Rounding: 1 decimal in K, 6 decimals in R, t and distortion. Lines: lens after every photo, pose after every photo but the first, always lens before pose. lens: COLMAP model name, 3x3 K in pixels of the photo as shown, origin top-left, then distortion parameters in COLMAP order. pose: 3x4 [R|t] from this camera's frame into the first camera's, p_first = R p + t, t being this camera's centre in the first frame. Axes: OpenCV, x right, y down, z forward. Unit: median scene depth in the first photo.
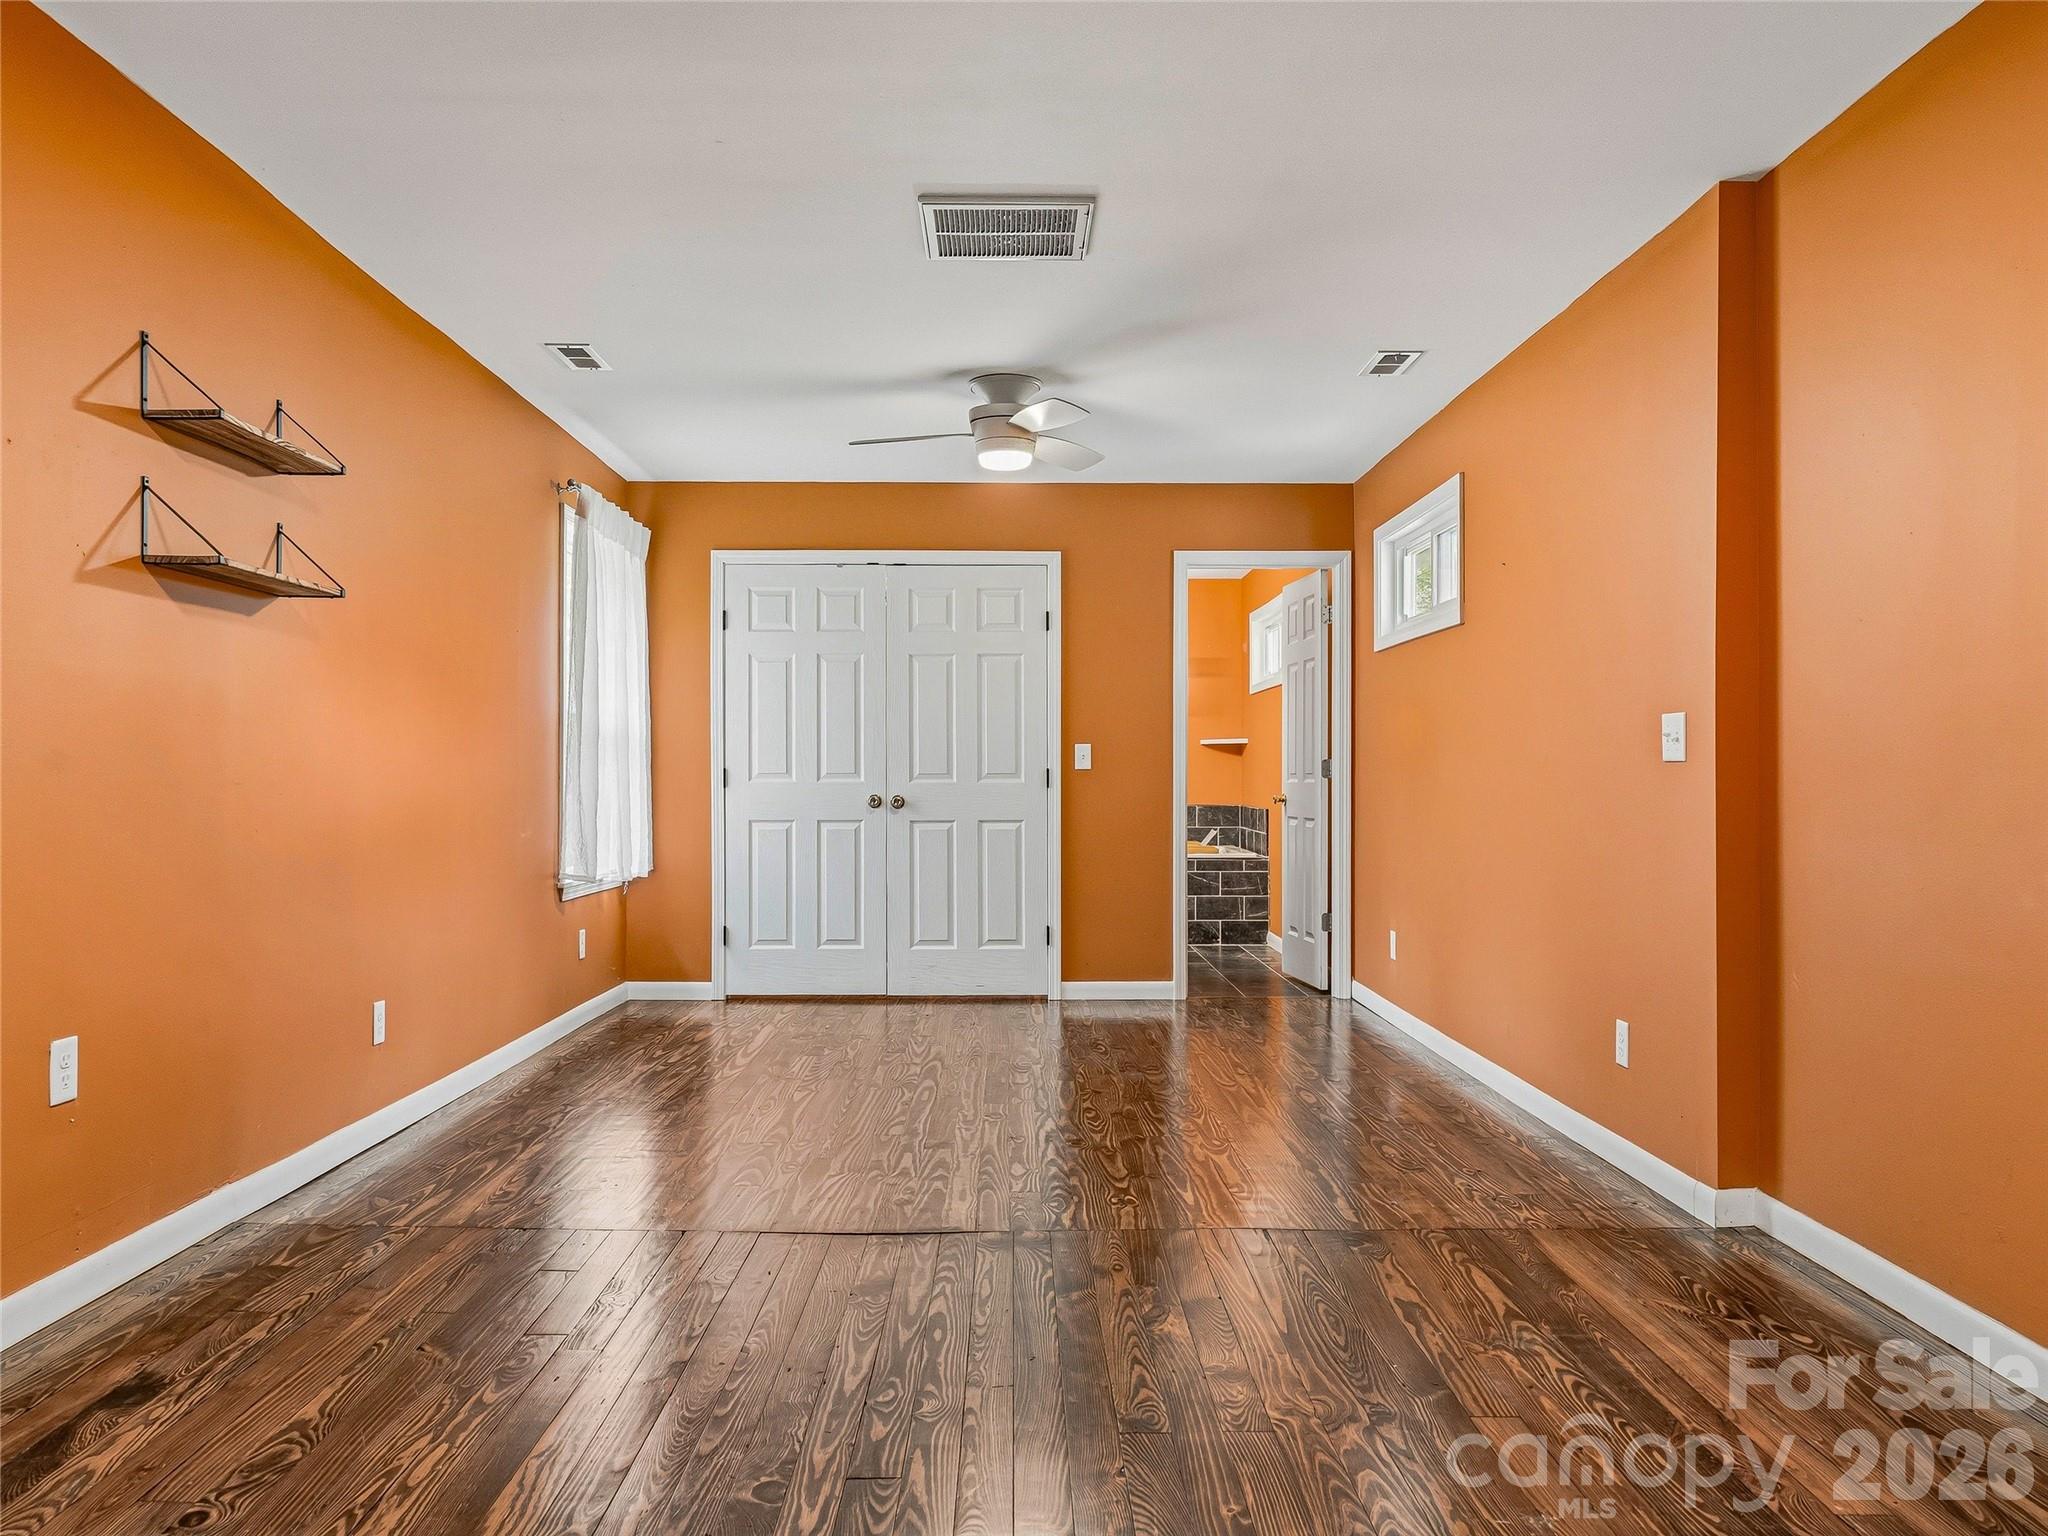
lens RADIAL K [[1314.1, 0, 1042.0], [0, 1314.1, 769.0], [0, 0, 1]] dist [0.003085, 0.000170]
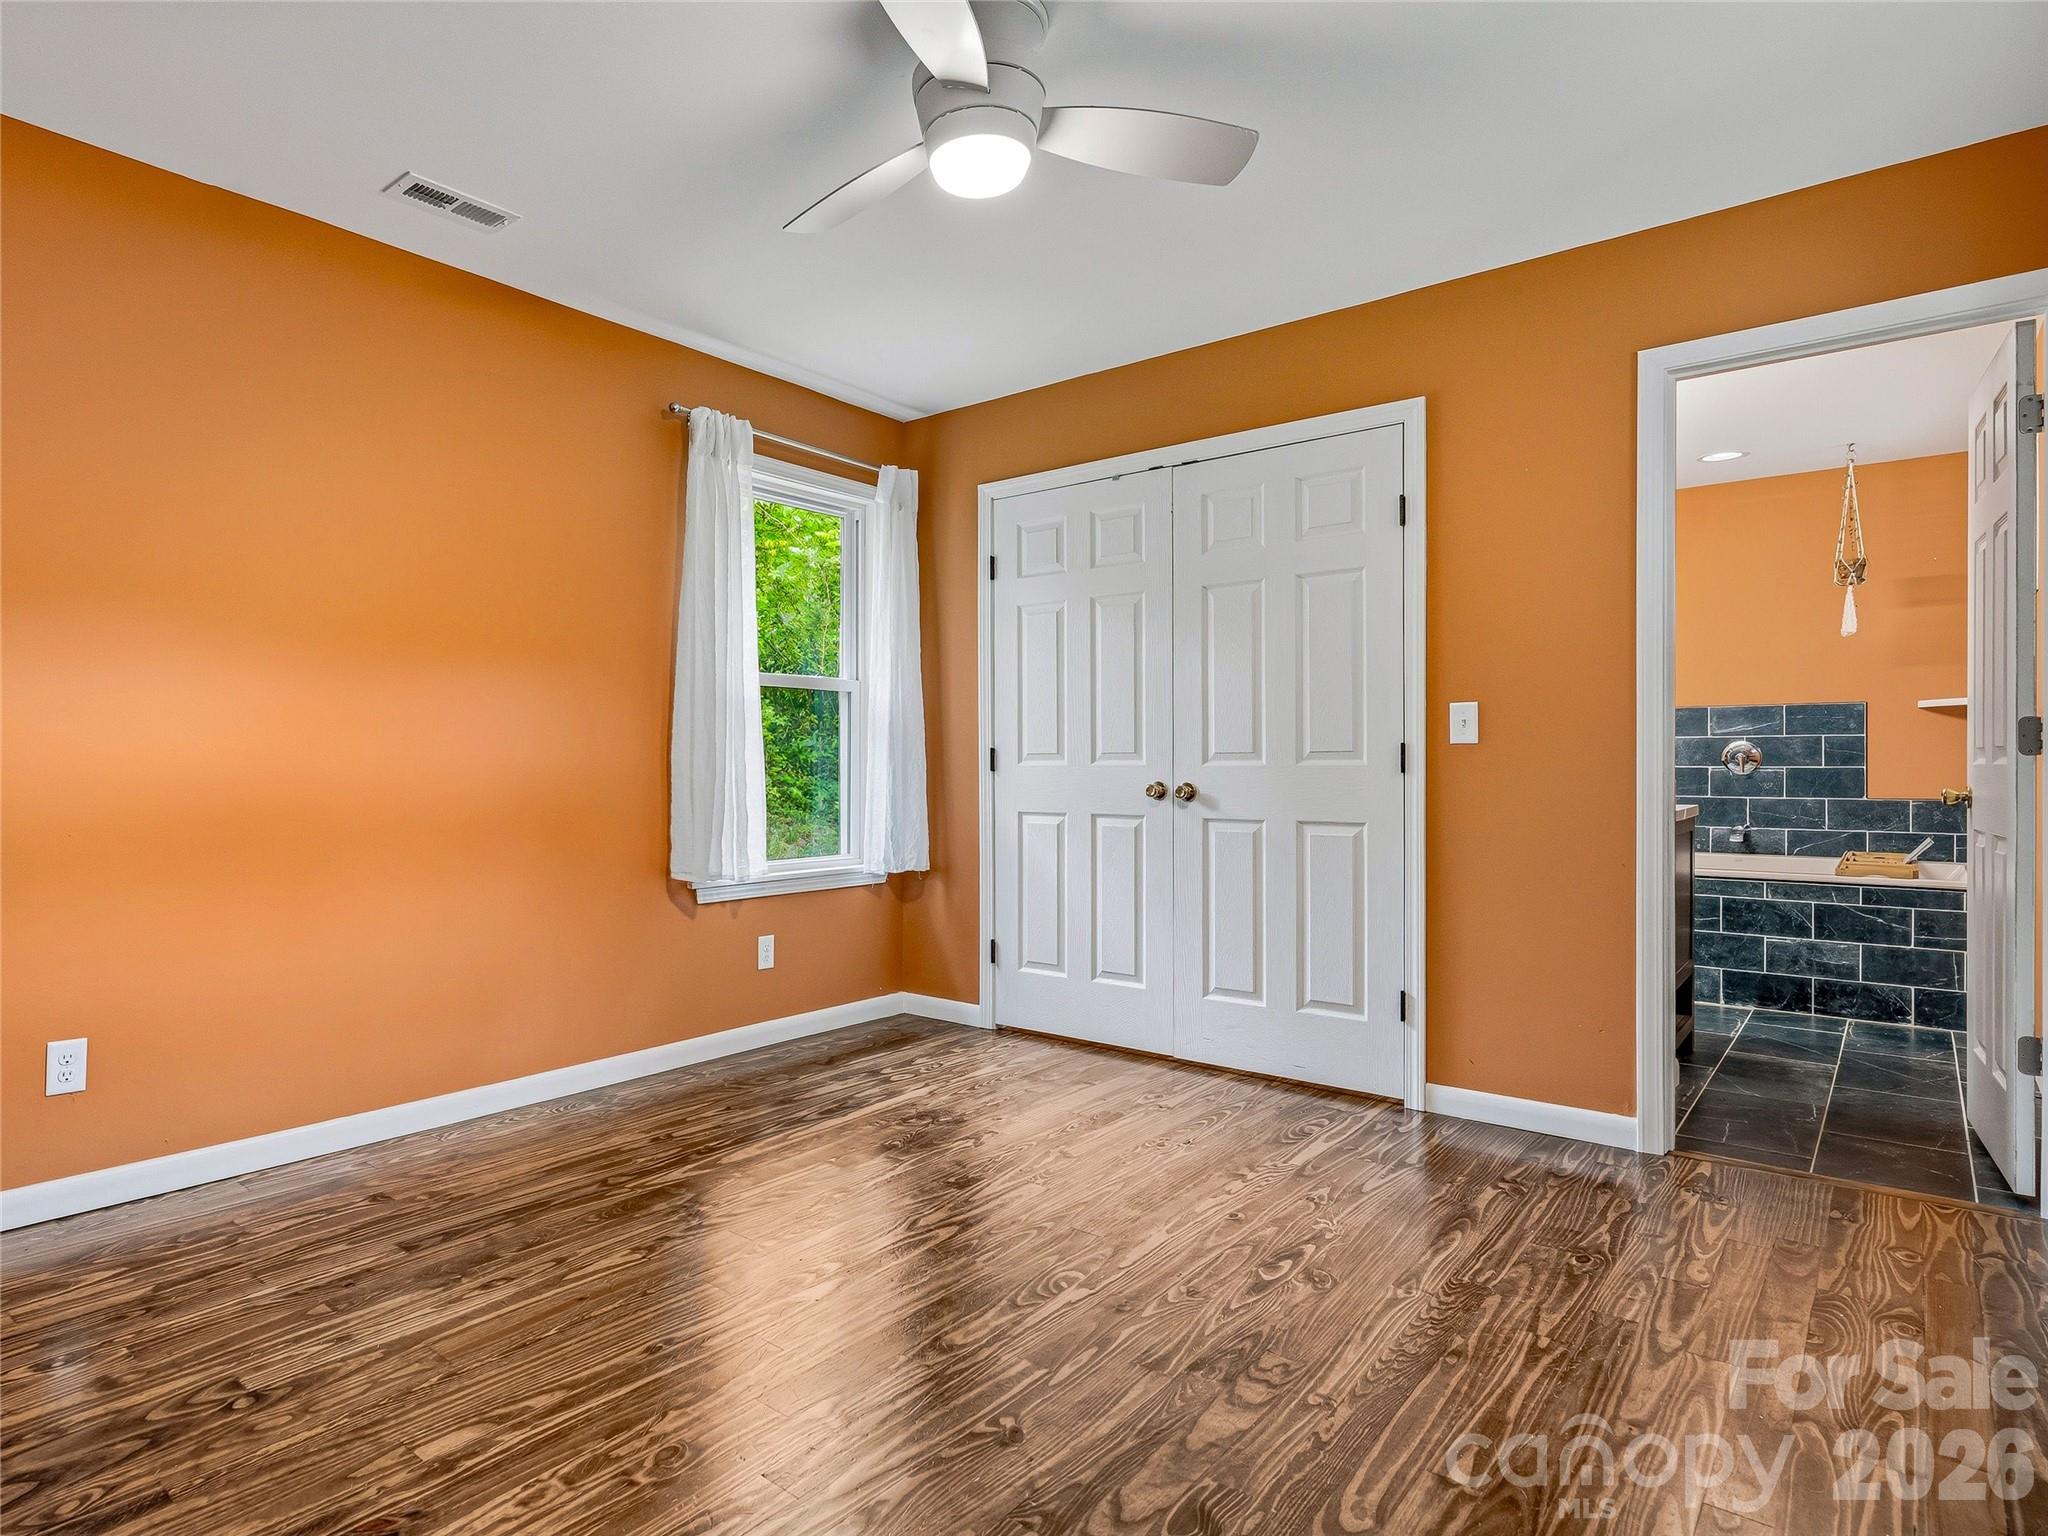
lens RADIAL K [[1066.5, 0, 1004.9], [0, 1066.5, 767.9], [0, 0, 1]] dist [-0.003544, 0.000584]
pose [[0.764331, 0.000783, -0.644824, 0.190671], [0.006770, 0.999934, 0.009239, 0.005568], [0.644789, -0.011427, 0.764275, 0.487479]]
